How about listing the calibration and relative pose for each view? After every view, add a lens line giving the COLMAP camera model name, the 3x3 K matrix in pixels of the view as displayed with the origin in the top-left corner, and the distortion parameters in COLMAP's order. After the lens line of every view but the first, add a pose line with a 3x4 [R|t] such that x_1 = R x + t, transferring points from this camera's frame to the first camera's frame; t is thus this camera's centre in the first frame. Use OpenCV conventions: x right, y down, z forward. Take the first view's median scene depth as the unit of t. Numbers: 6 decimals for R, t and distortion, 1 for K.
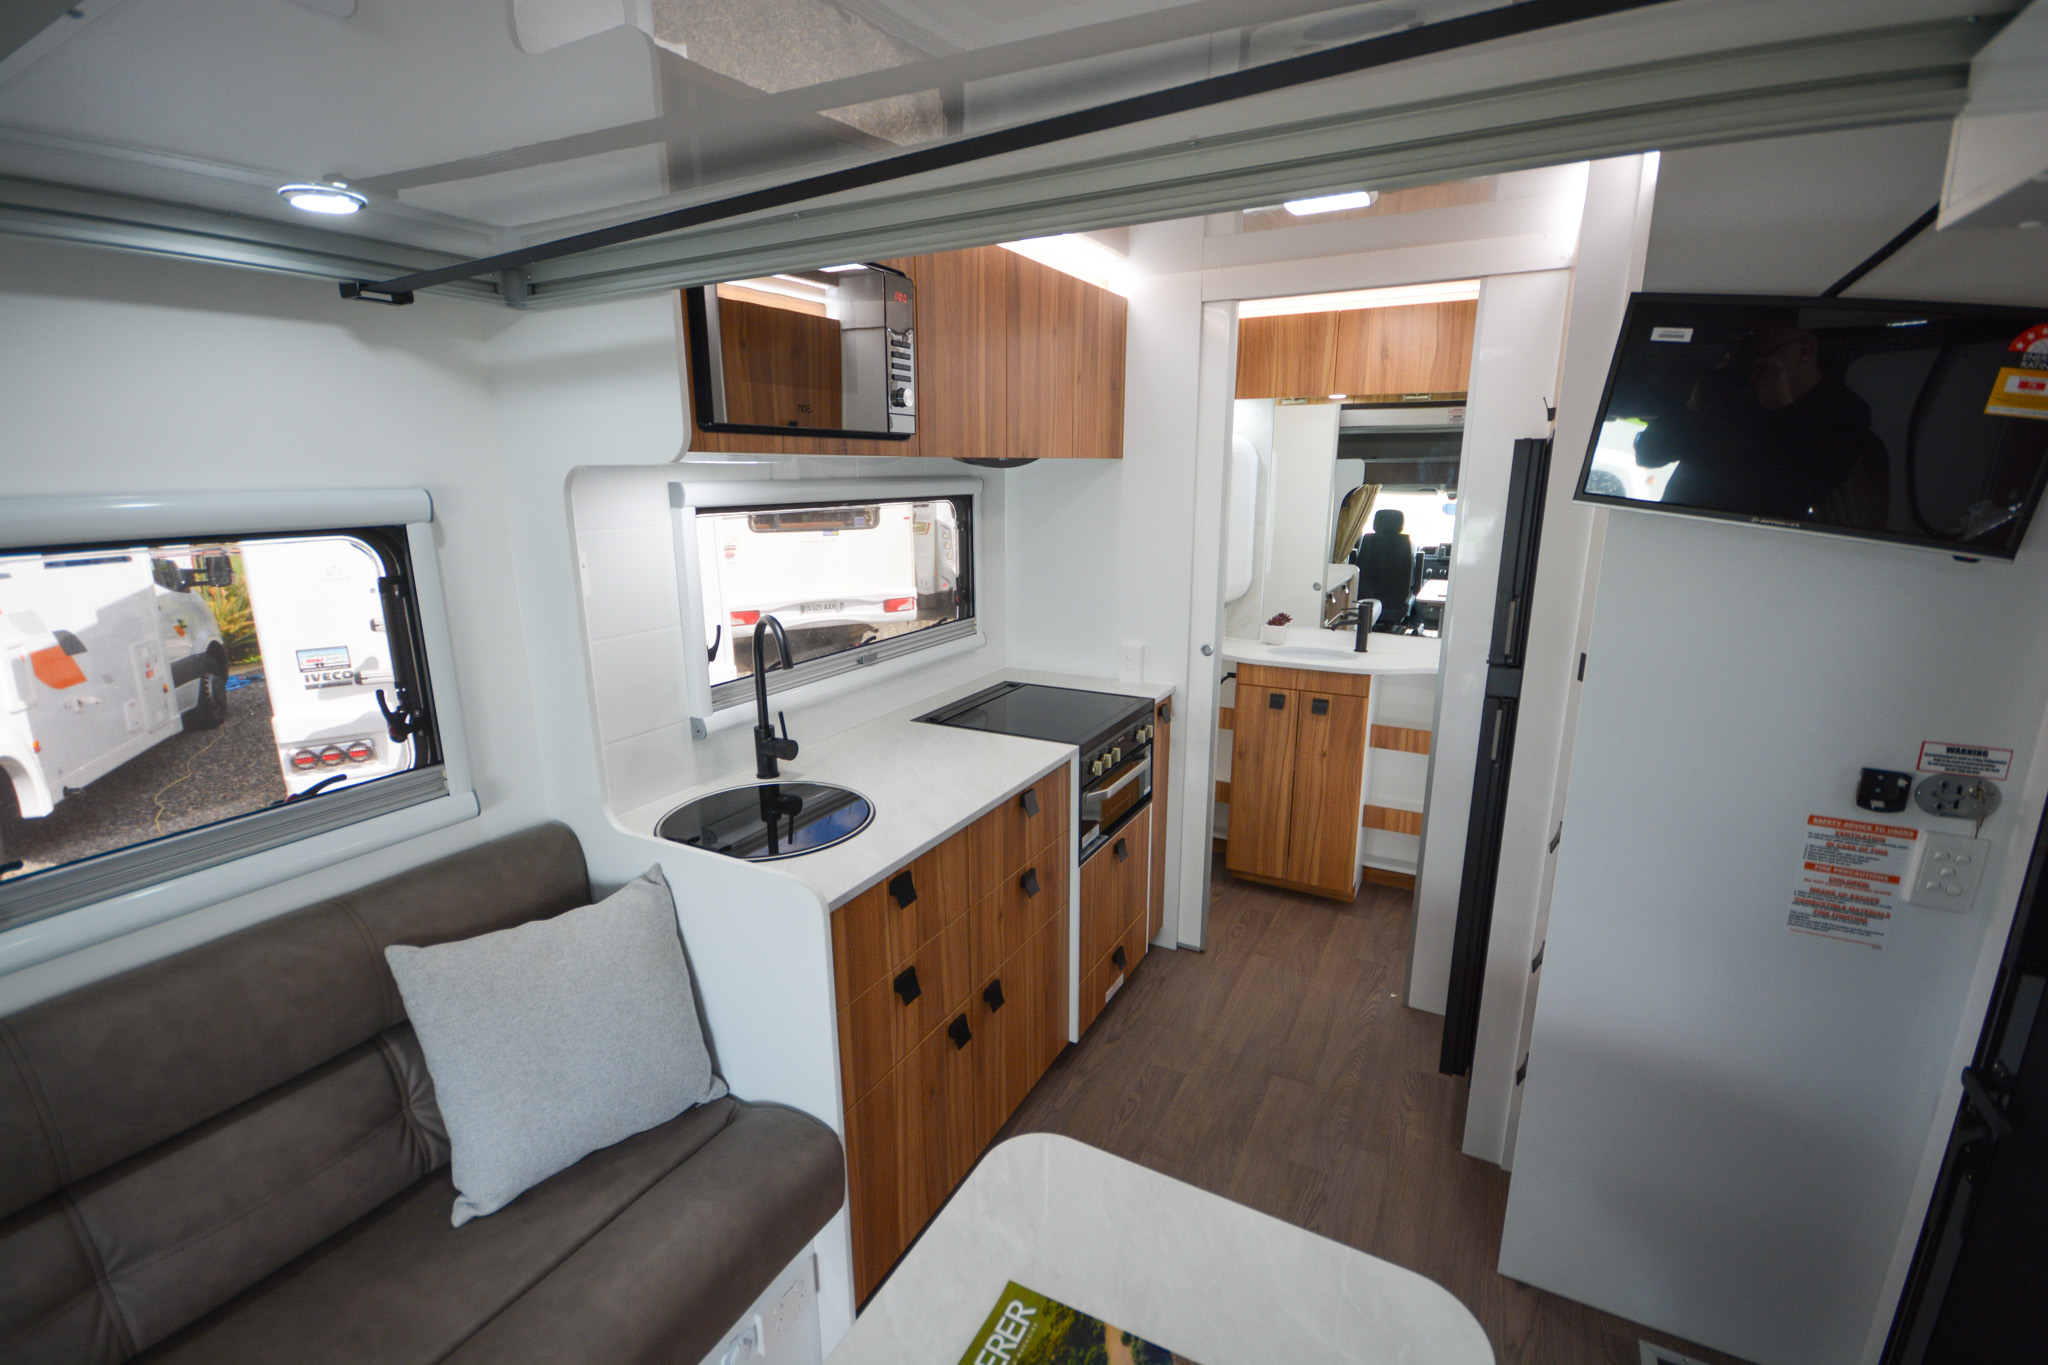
lens RADIAL K [[899.3, 0, 1020.0], [0, 899.3, 686.1], [0, 0, 1]] dist [0.003609, -0.007480]
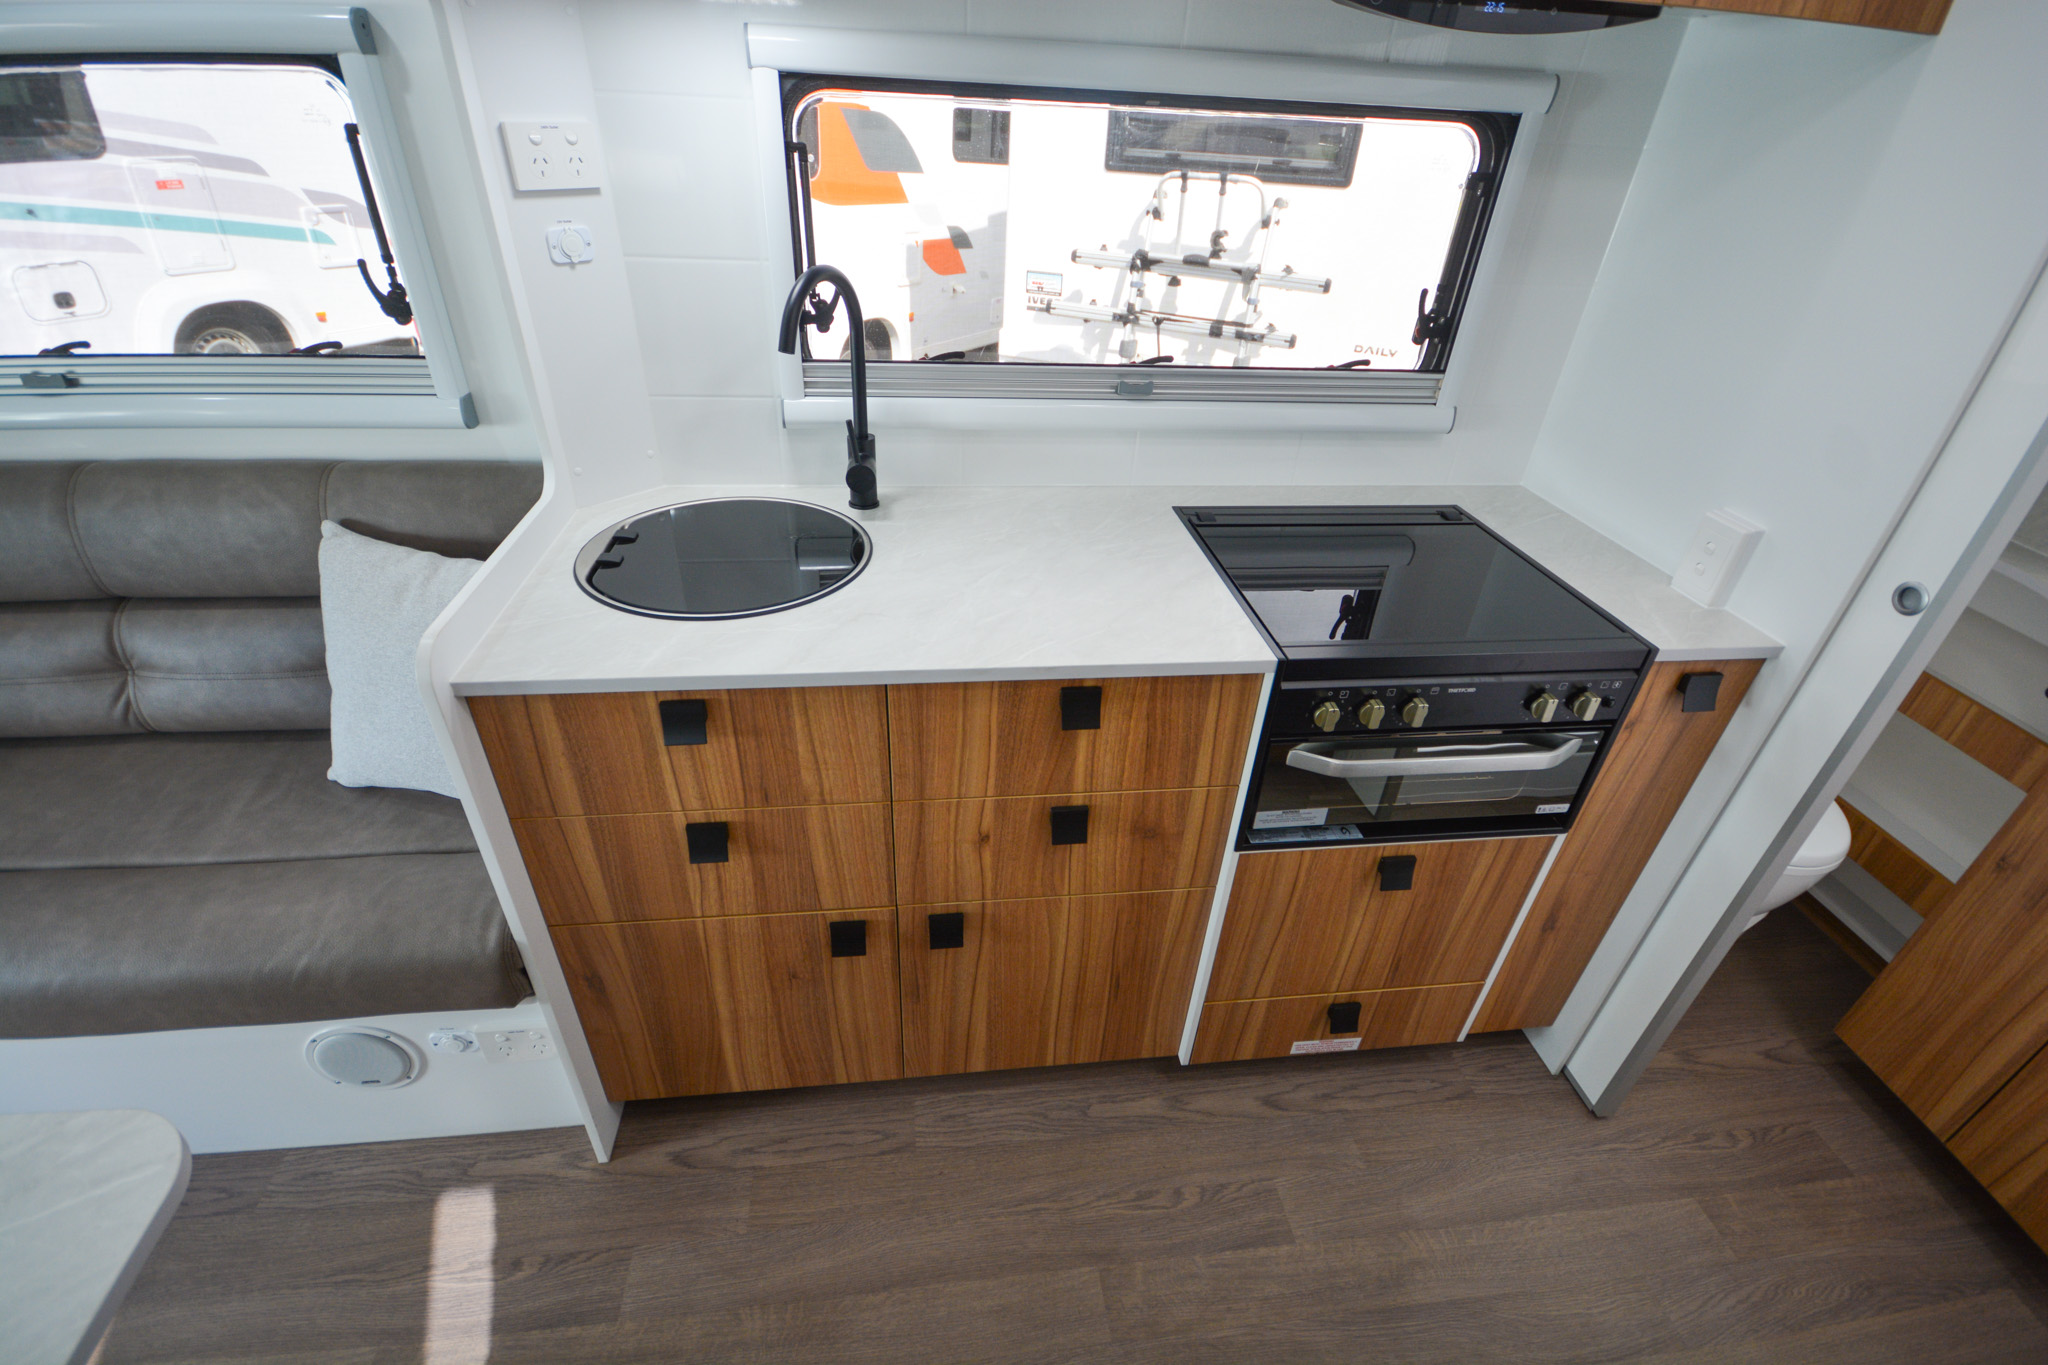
lens RADIAL K [[898.0, 0, 1022.0], [0, 898.0, 687.2], [0, 0, 1]] dist [0.014789, -0.016619]
pose [[0.580387, 0.469327, -0.665495, 0.365026], [-0.235014, 0.878980, 0.414925, -0.108235], [0.779692, -0.084417, 0.620447, 0.635341]]
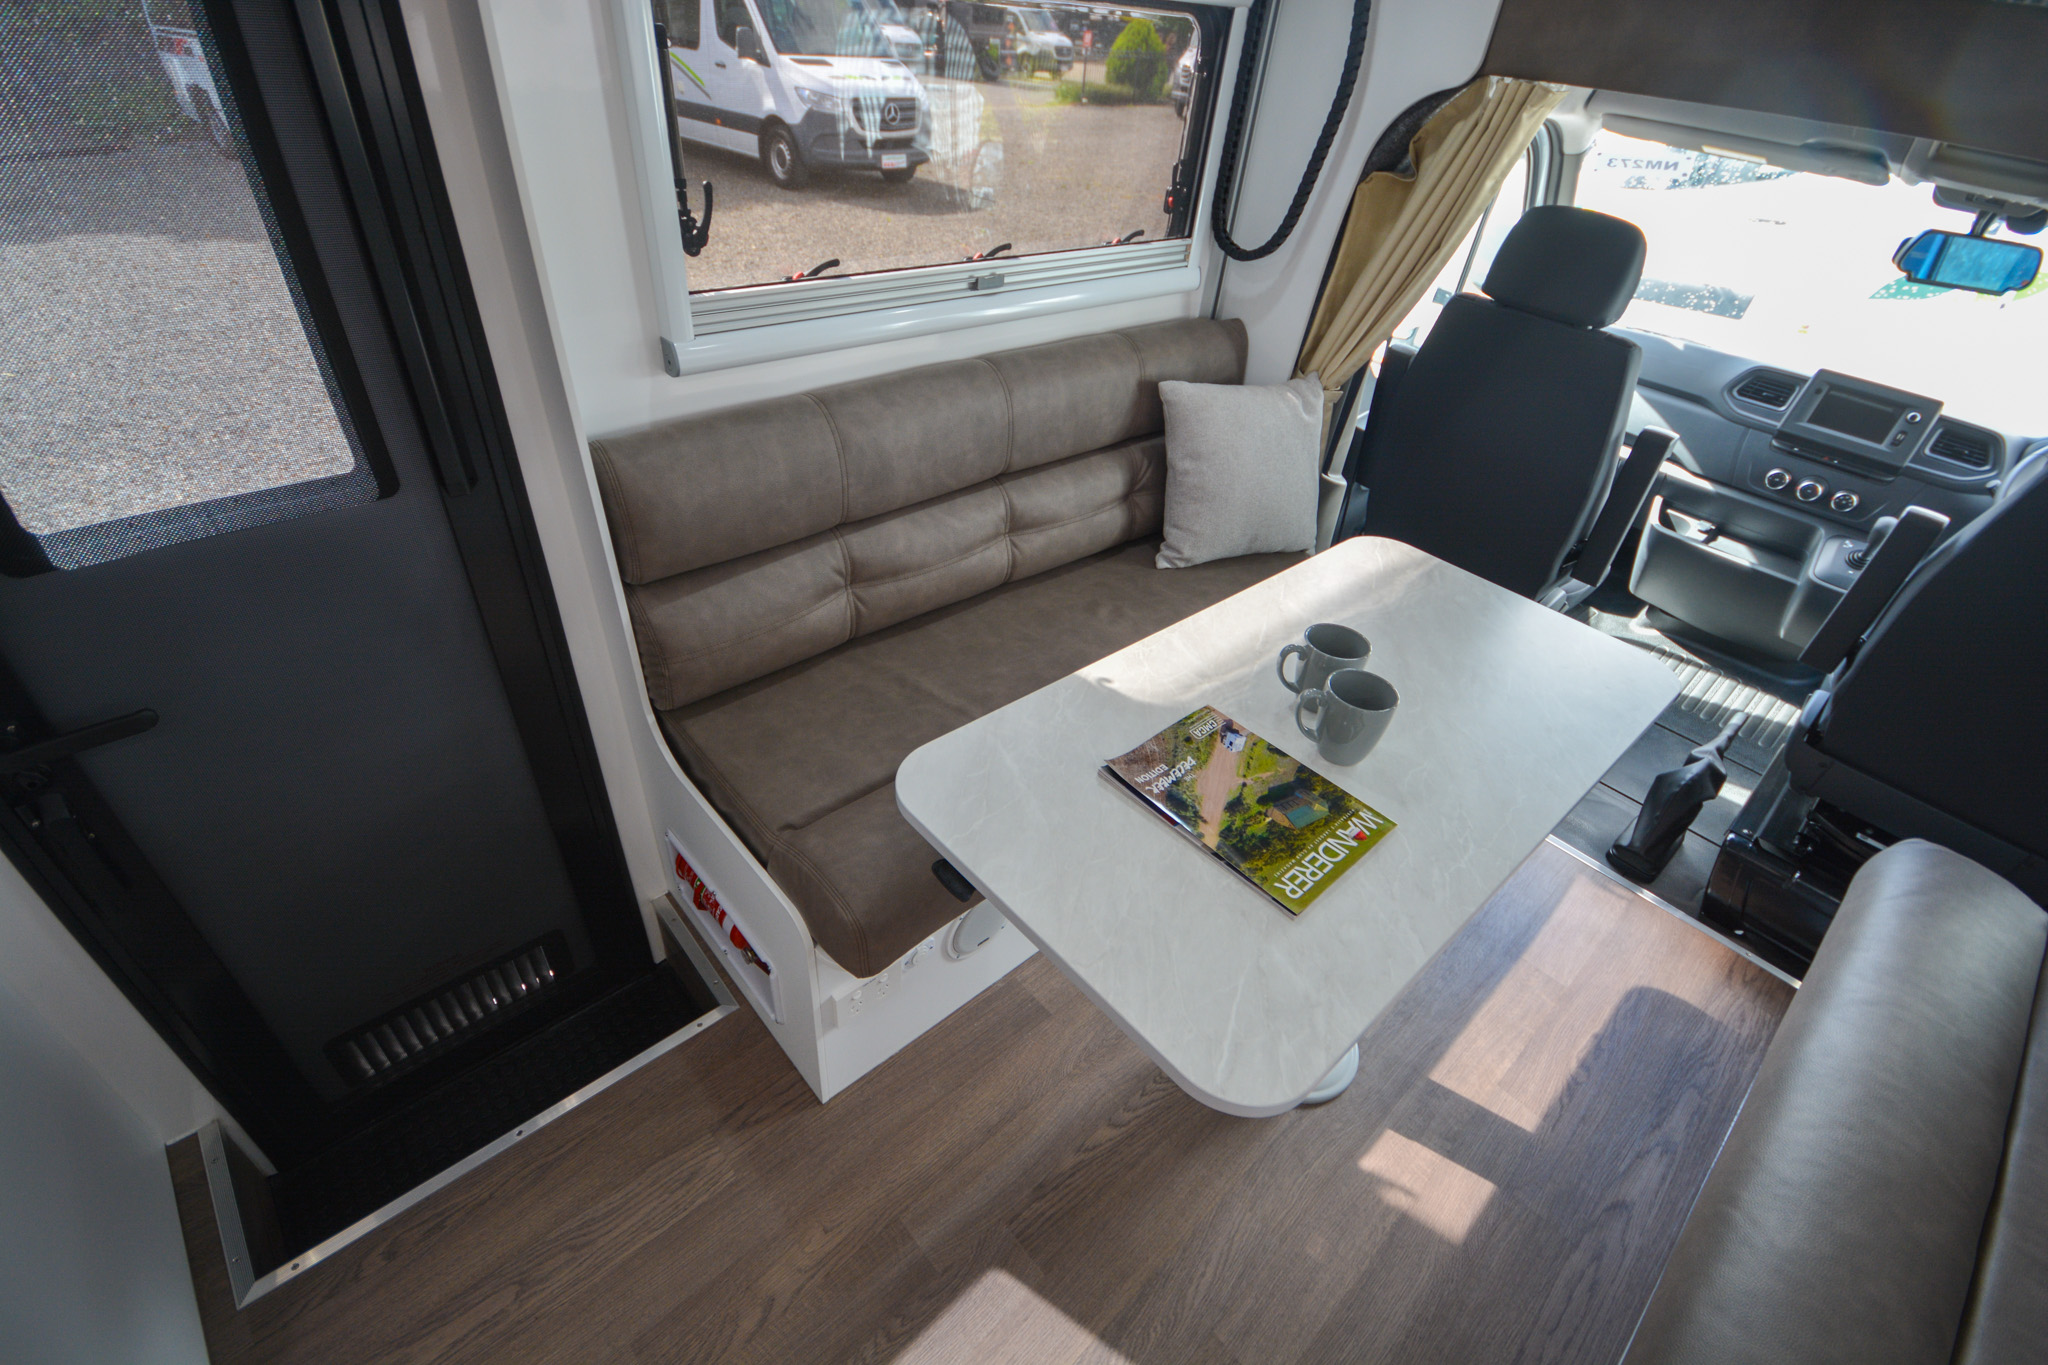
lens RADIAL K [[898.4, 0, 1024.0], [0, 898.4, 682.5], [0, 0, 1]] dist [0.000060, -0.009140]
pose [[-0.939427, -0.262244, 0.220691, 0.055786], [0.000794, 0.642218, 0.766521, -0.123902], [-0.342748, 0.720266, -0.603109, 0.711697]]
